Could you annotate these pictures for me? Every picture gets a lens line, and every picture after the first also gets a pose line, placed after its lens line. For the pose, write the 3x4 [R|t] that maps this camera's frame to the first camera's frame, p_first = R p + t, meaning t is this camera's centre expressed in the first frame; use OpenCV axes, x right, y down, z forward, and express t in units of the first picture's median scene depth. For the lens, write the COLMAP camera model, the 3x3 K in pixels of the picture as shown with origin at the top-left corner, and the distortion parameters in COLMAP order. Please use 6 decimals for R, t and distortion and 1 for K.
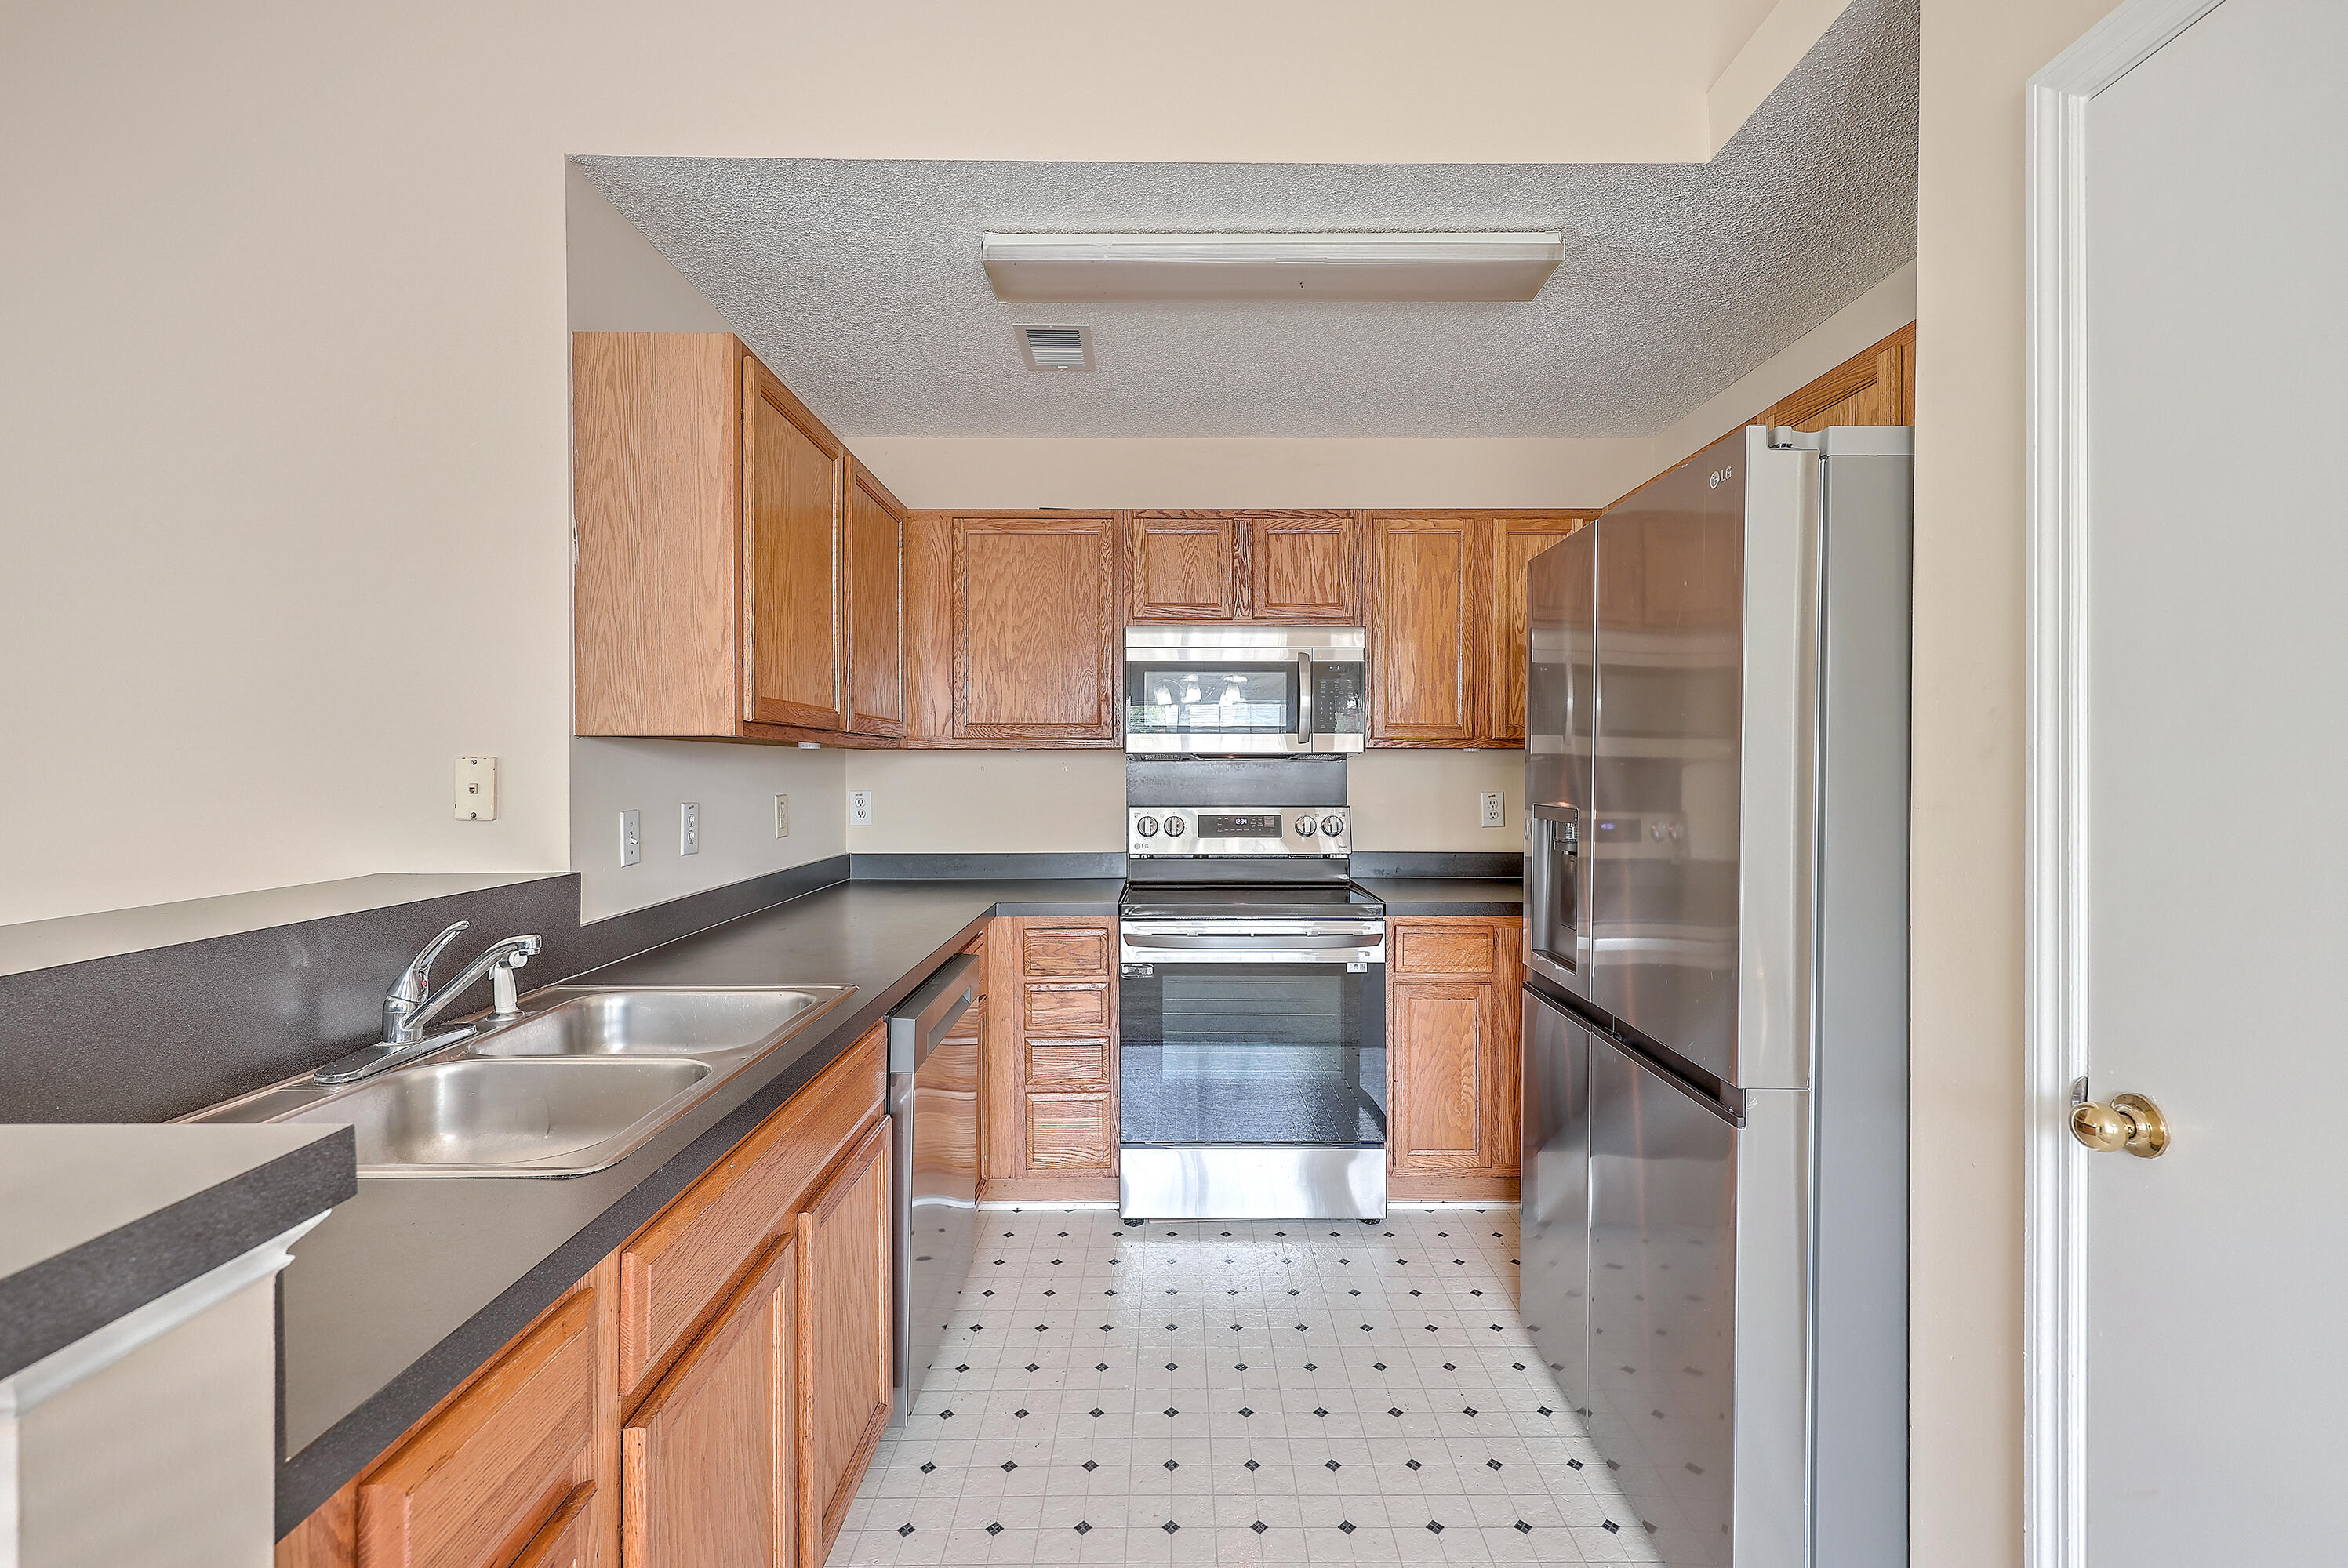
lens RADIAL K [[999.9, 0, 1173.2], [0, 999.9, 771.7], [0, 0, 1]] dist [0.000891, 0.000116]
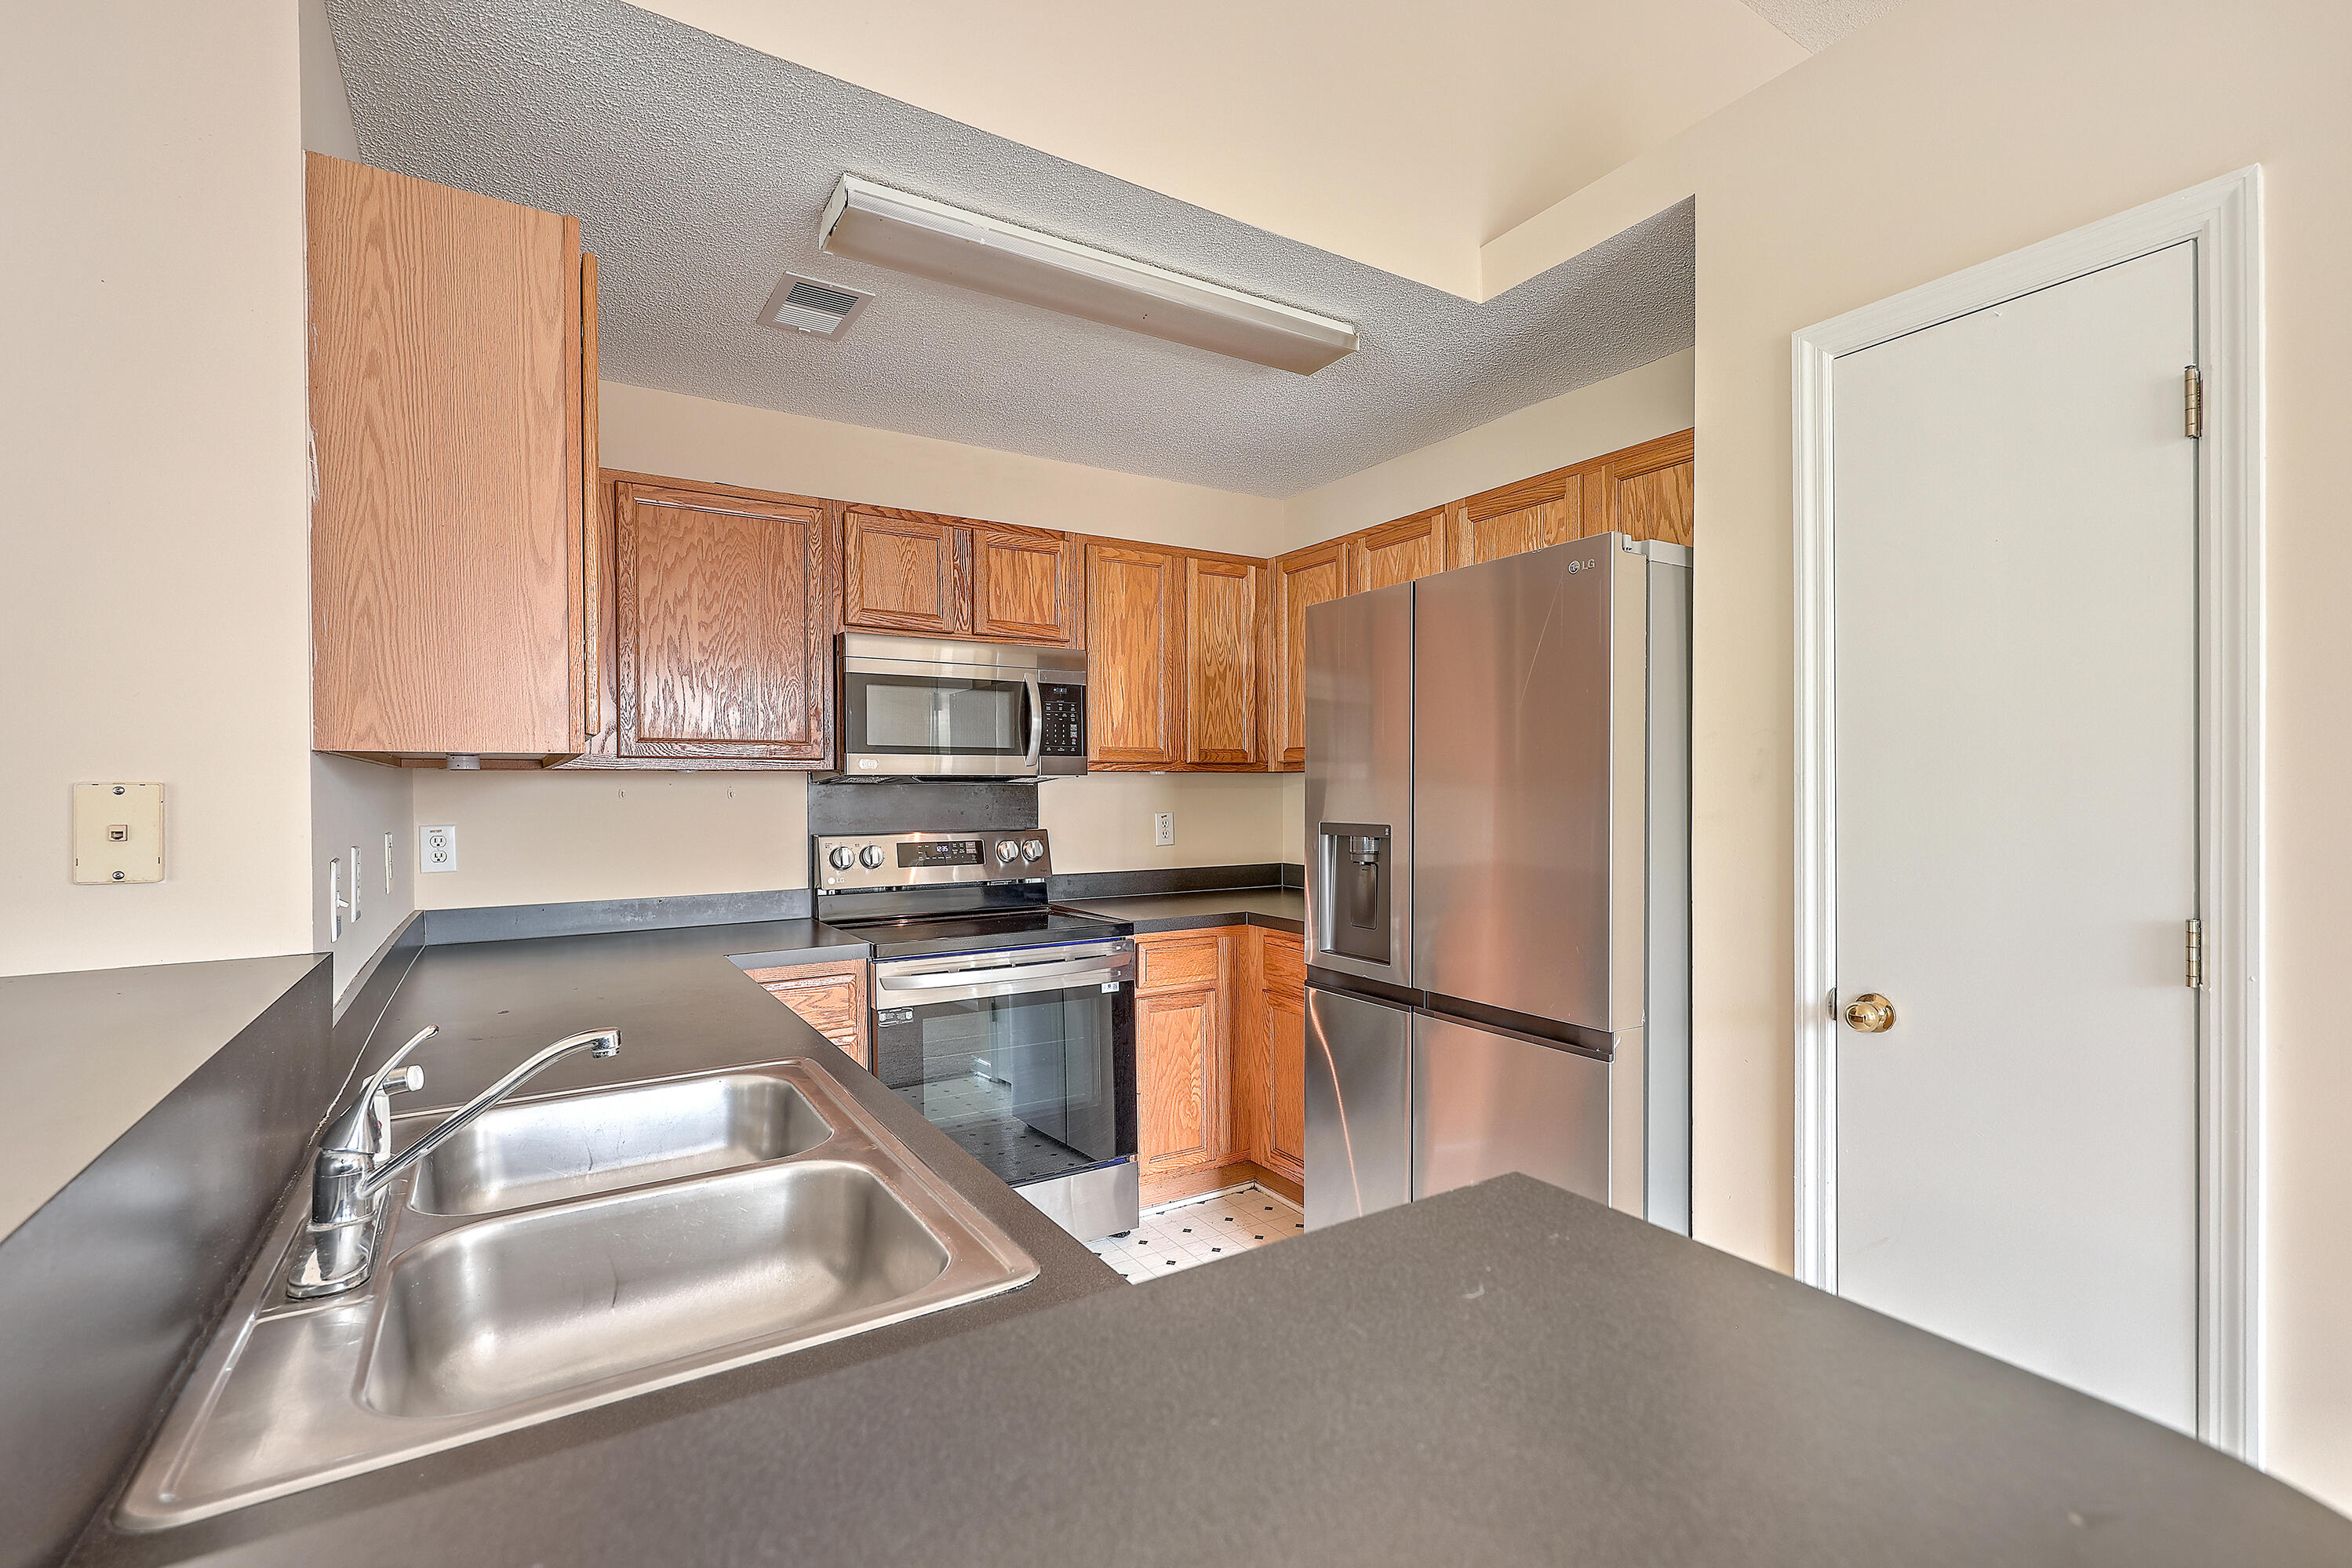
lens RADIAL K [[1050.1, 0, 1166.9], [0, 1050.1, 793.9], [0, 0, 1]] dist [-0.000748, 0.000316]
pose [[0.849580, -0.007681, 0.527403, -0.321005], [0.007662, 0.999968, 0.002221, -0.002503], [-0.527404, 0.002154, 0.849612, 0.062736]]
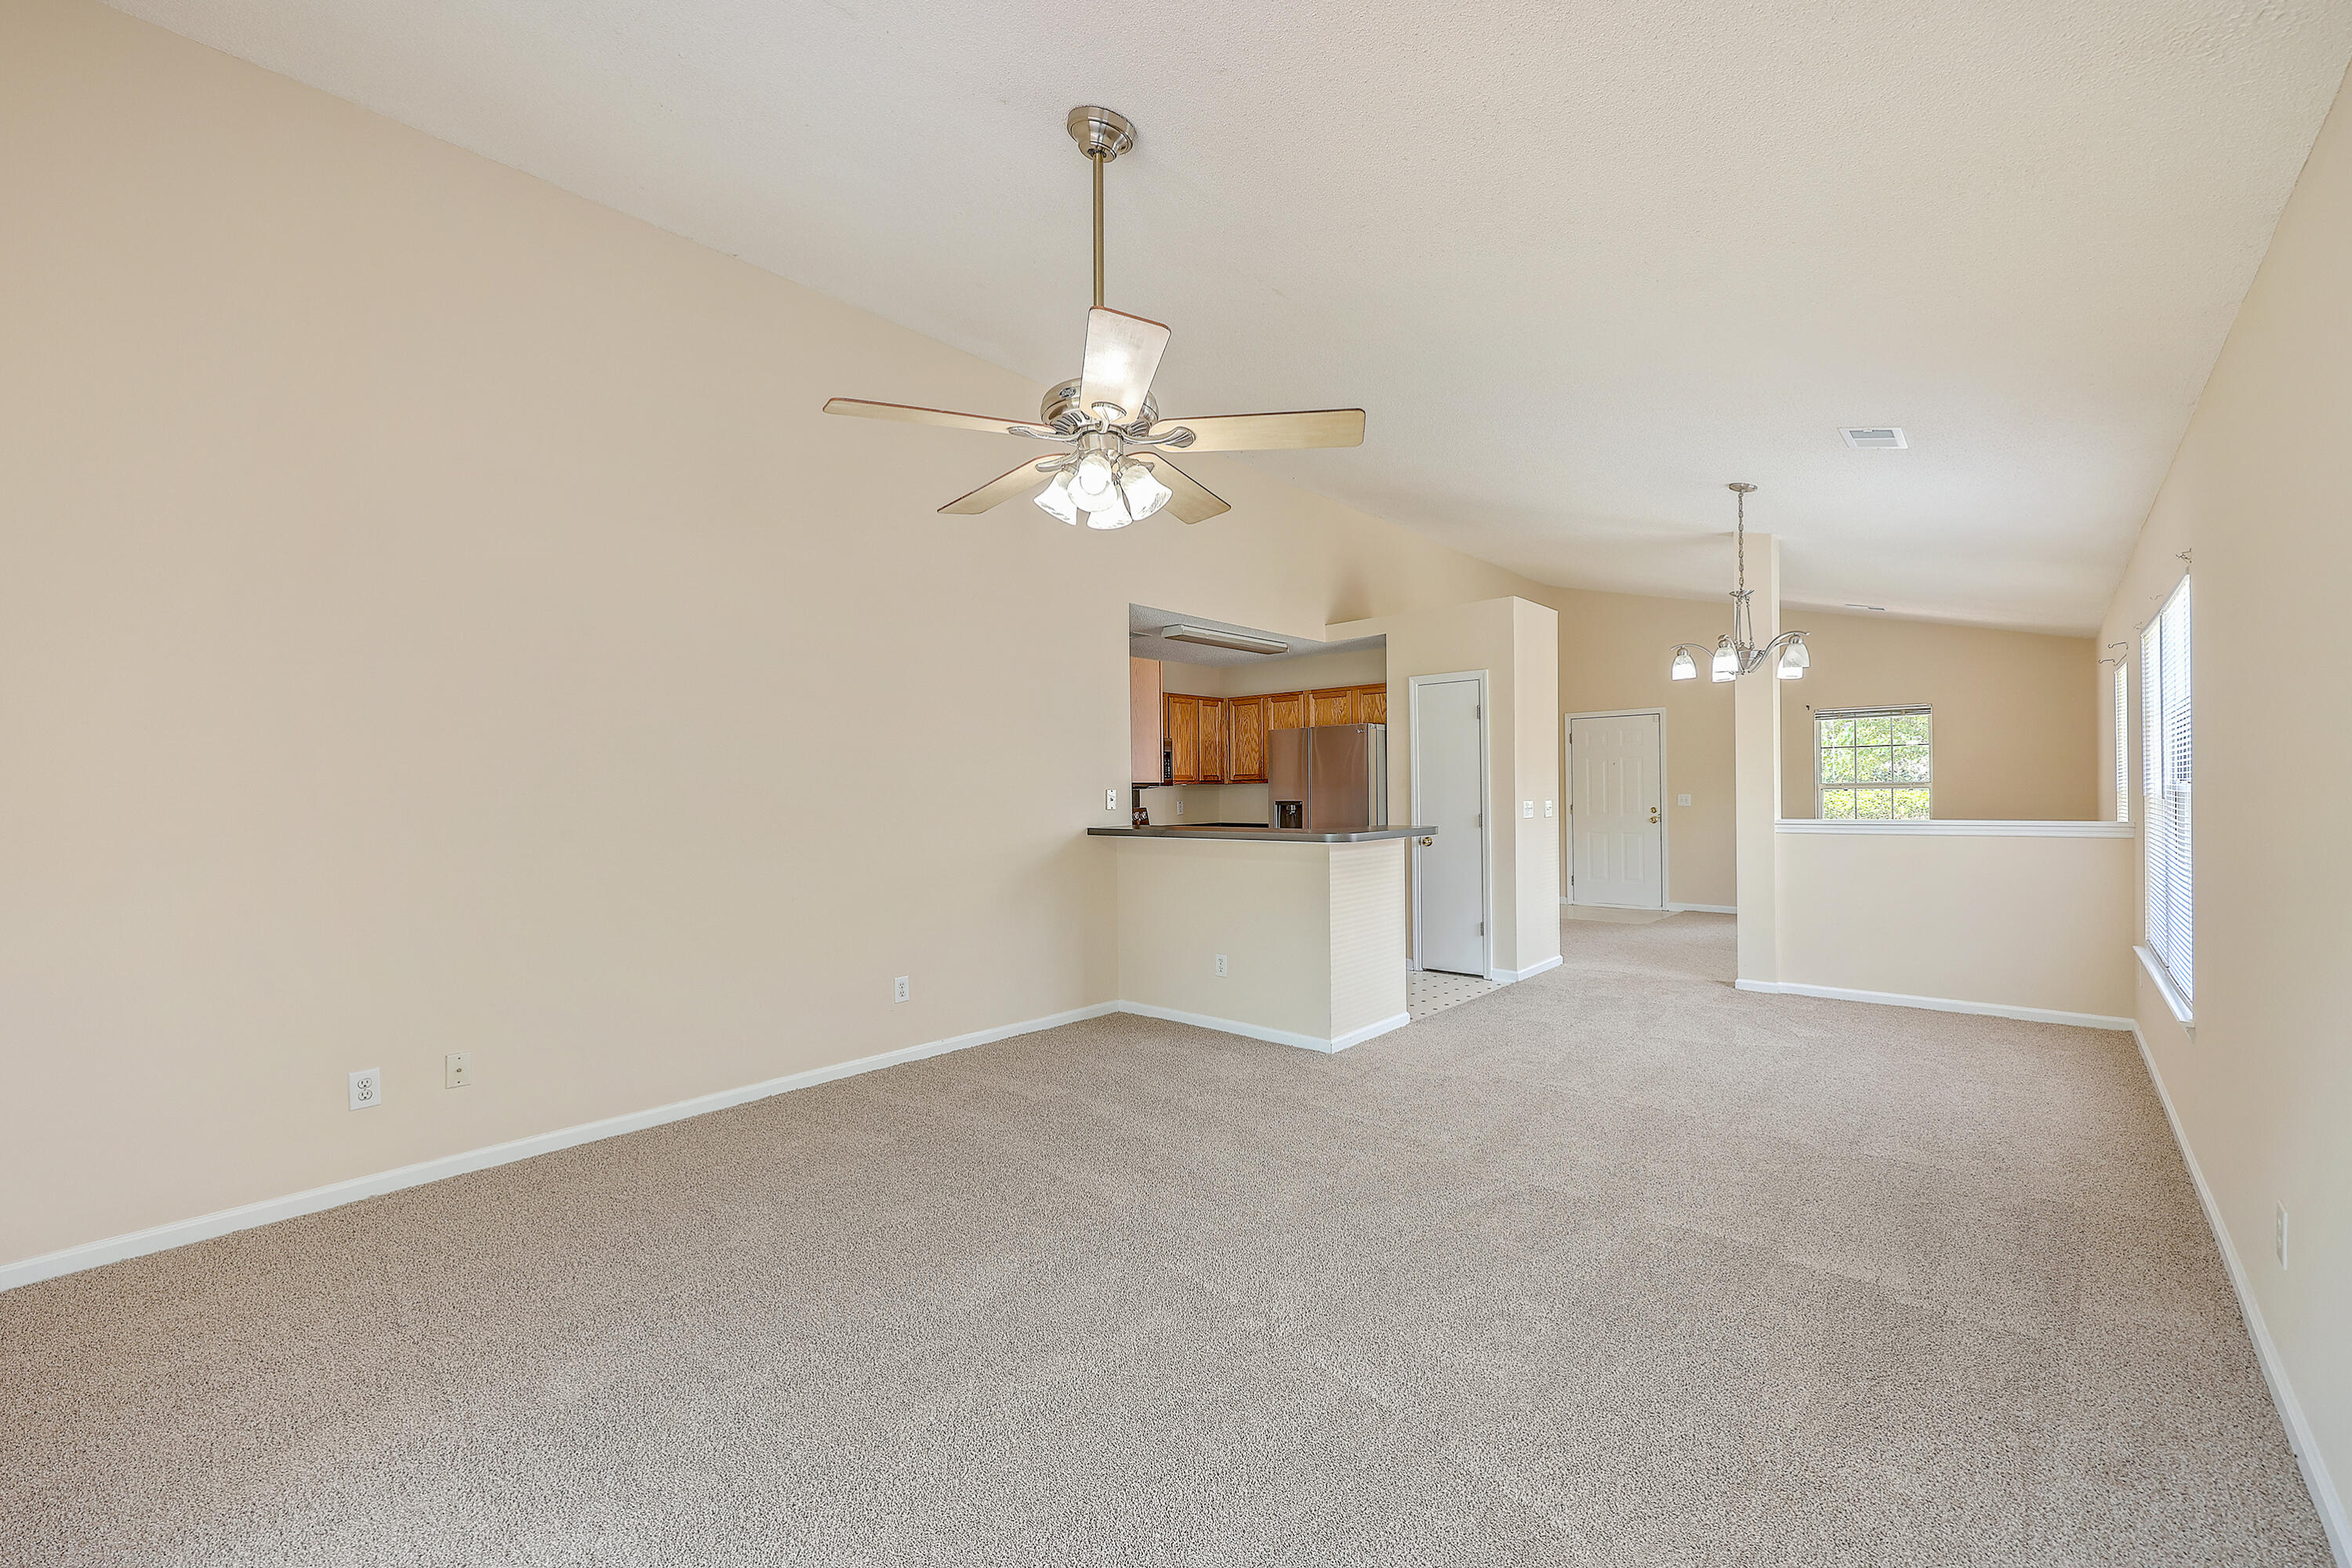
lens RADIAL K [[1001.7, 0, 1159.7], [0, 1001.7, 786.7], [0, 0, 1]] dist [0.000891, 0.000116]
pose [[0.672301, -0.005832, 0.740255, -1.928200], [0.016404, 0.999841, -0.007021, 0.000779], [-0.740096, 0.016863, 0.672290, -0.810333]]
